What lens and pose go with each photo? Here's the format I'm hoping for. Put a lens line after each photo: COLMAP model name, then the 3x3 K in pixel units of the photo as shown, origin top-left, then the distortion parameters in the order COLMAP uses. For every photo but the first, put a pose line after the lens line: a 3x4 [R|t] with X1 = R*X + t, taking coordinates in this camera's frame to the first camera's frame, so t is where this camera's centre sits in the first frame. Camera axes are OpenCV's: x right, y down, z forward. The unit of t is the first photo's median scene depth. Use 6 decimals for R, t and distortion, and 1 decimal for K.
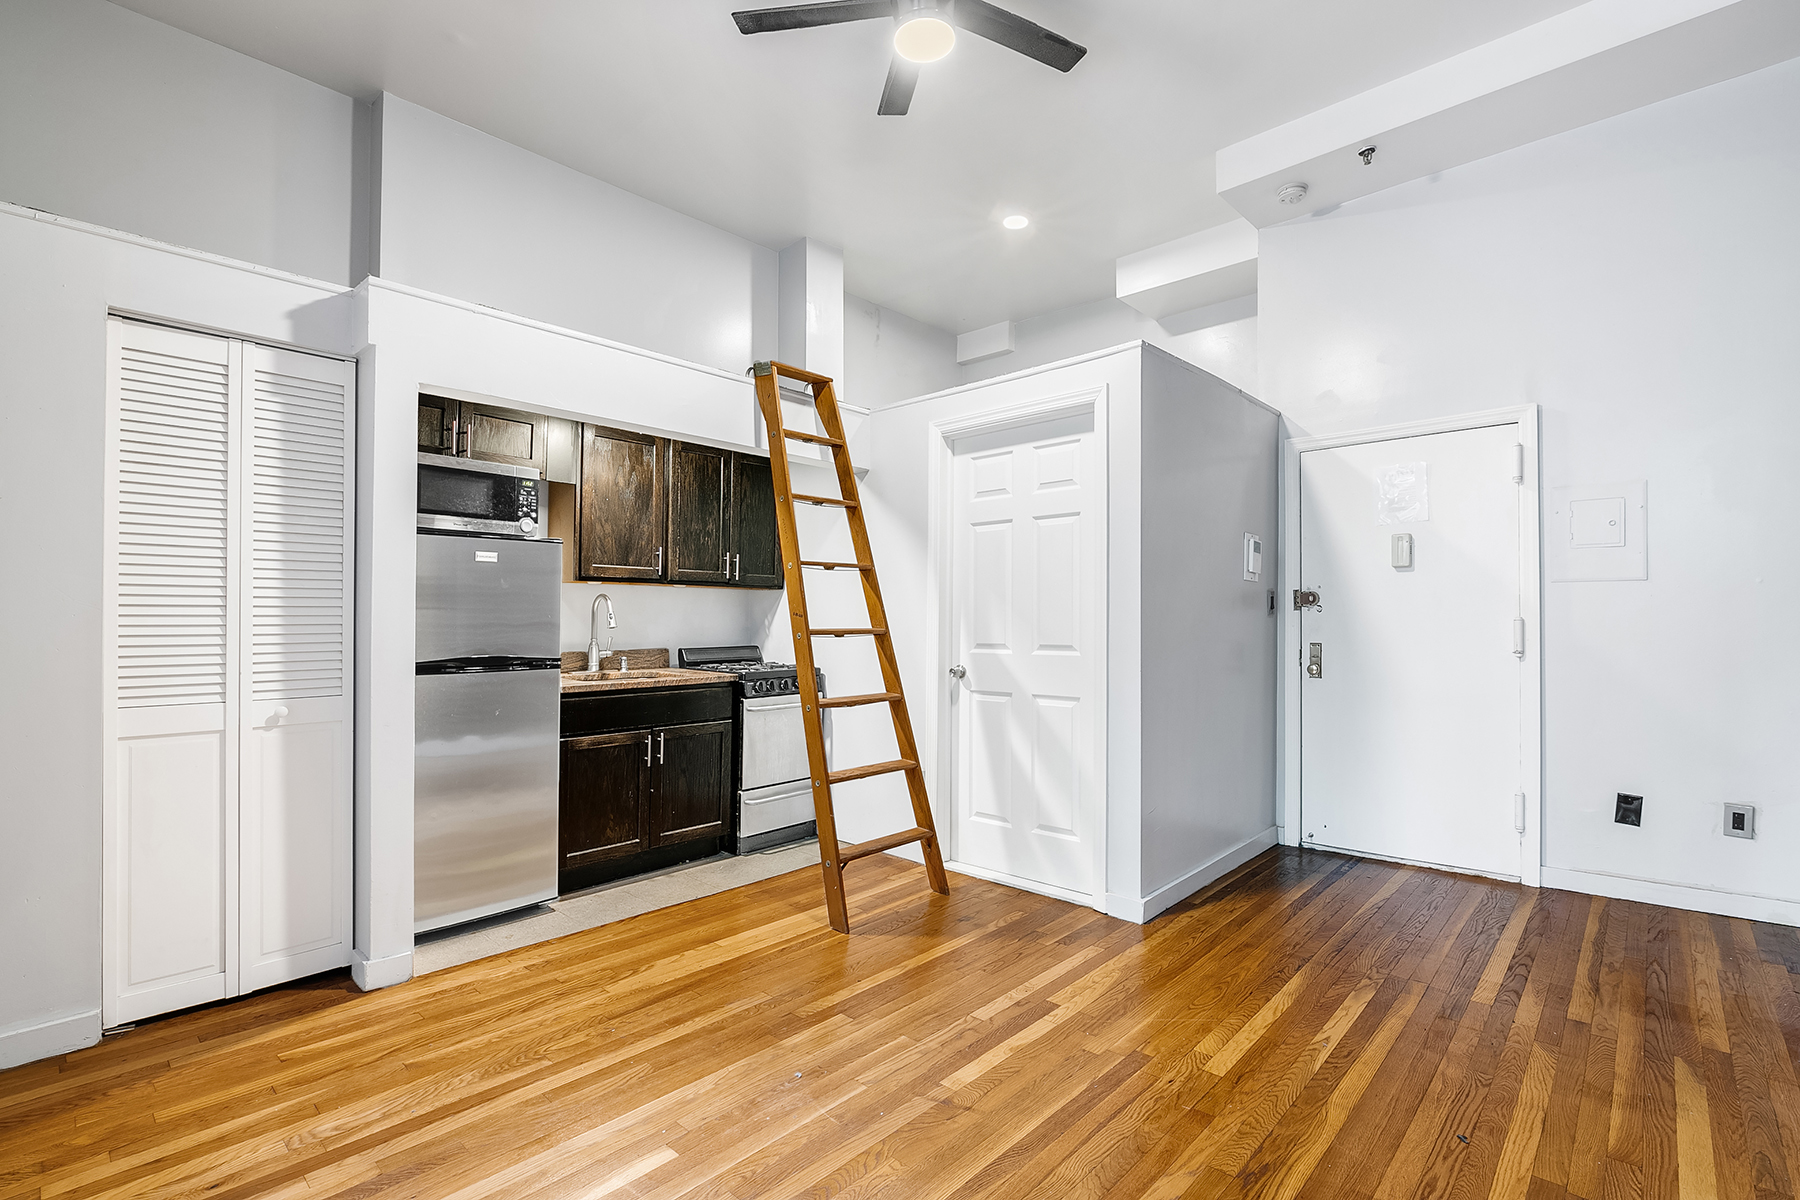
lens RADIAL K [[819.0, 0, 910.0], [0, 819.0, 609.2], [0, 0, 1]] dist [-0.004429, -0.000291]
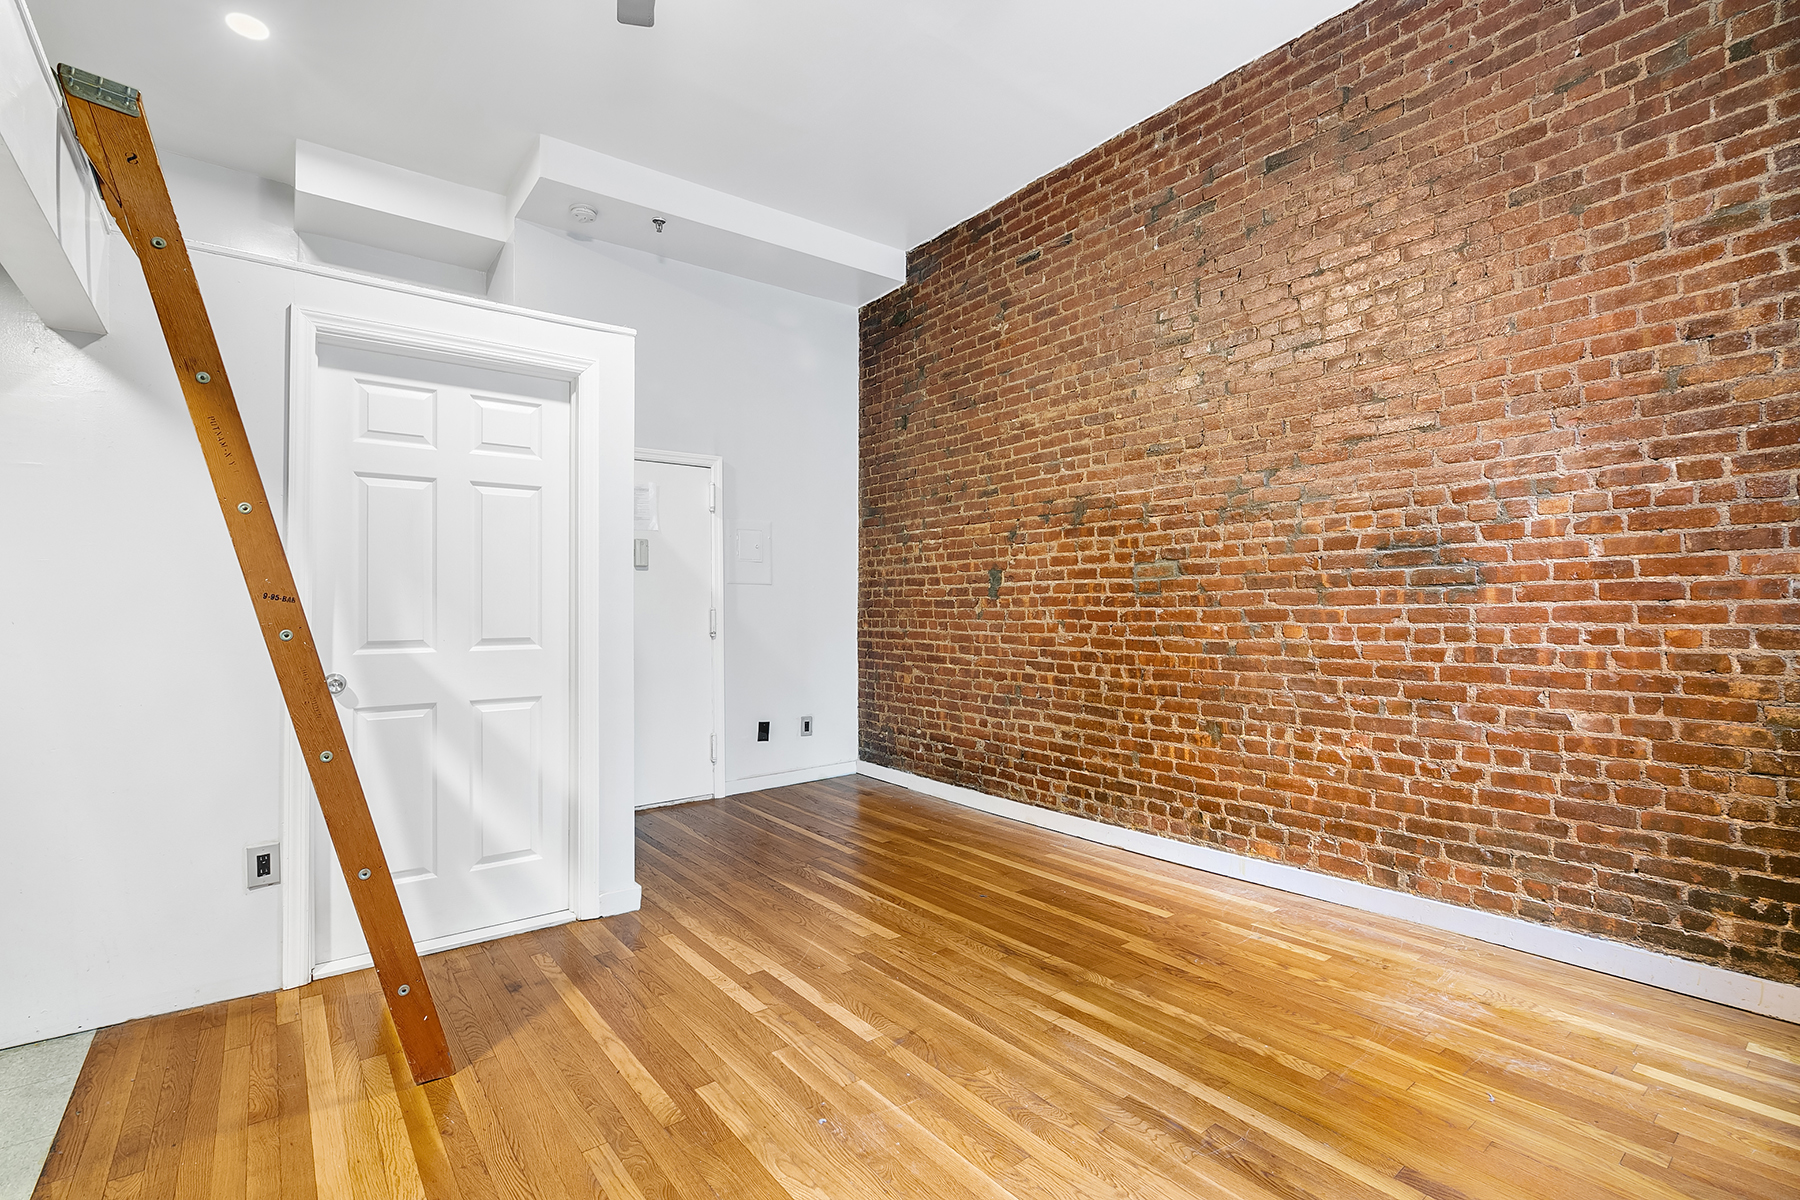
lens RADIAL K [[819.0, 0, 897.9], [0, 819.0, 606.6], [0, 0, 1]] dist [-0.004429, -0.000291]
pose [[0.164587, 0.006693, 0.986340, -0.623052], [-0.010677, 0.999930, -0.005004, 0.011410], [-0.986305, -0.009708, 0.164647, 0.488224]]
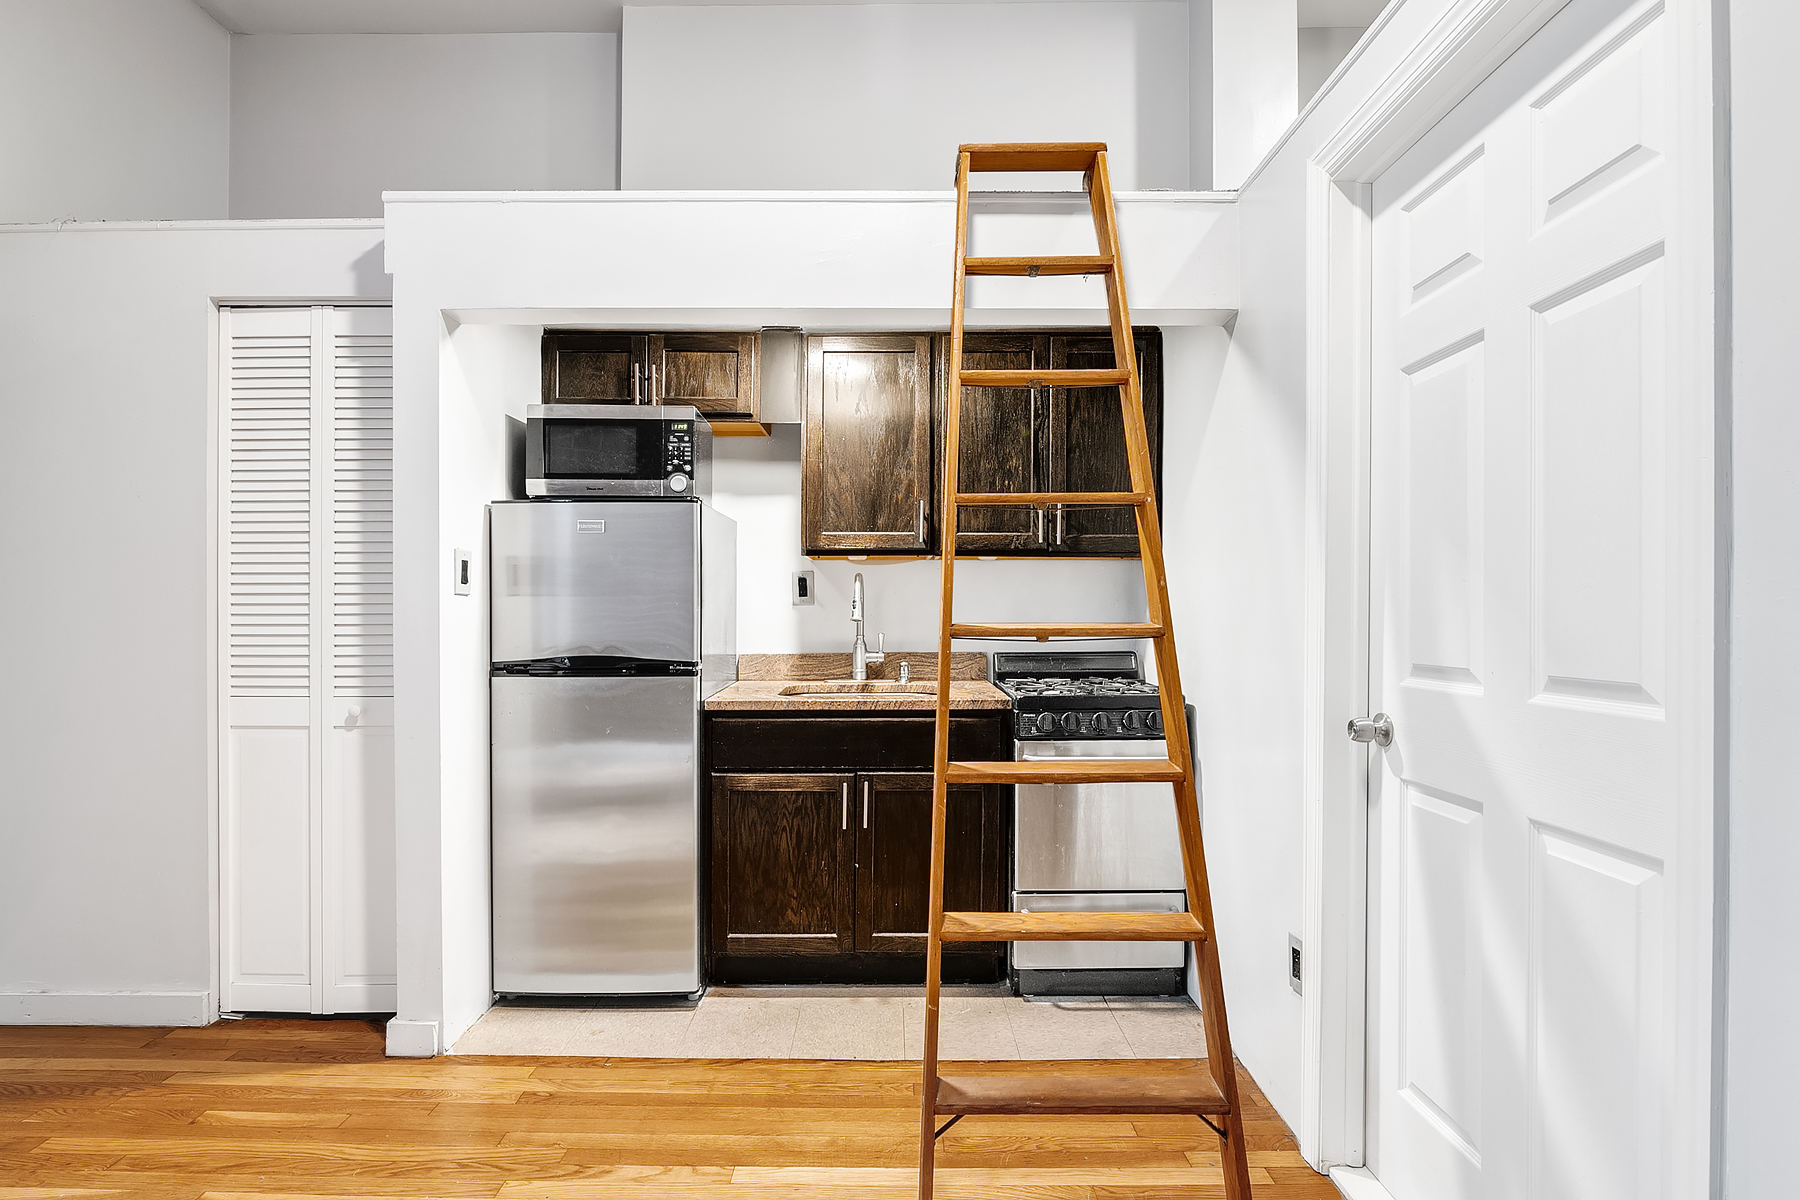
lens RADIAL K [[896.8, 0, 891.1], [0, 896.8, 608.9], [0, 0, 1]] dist [-0.005730, 0.000683]
pose [[0.670664, -0.003957, -0.741751, 0.268863], [0.010239, 0.999940, 0.003923, 0.011788], [0.741690, -0.010226, 0.670664, 0.589736]]
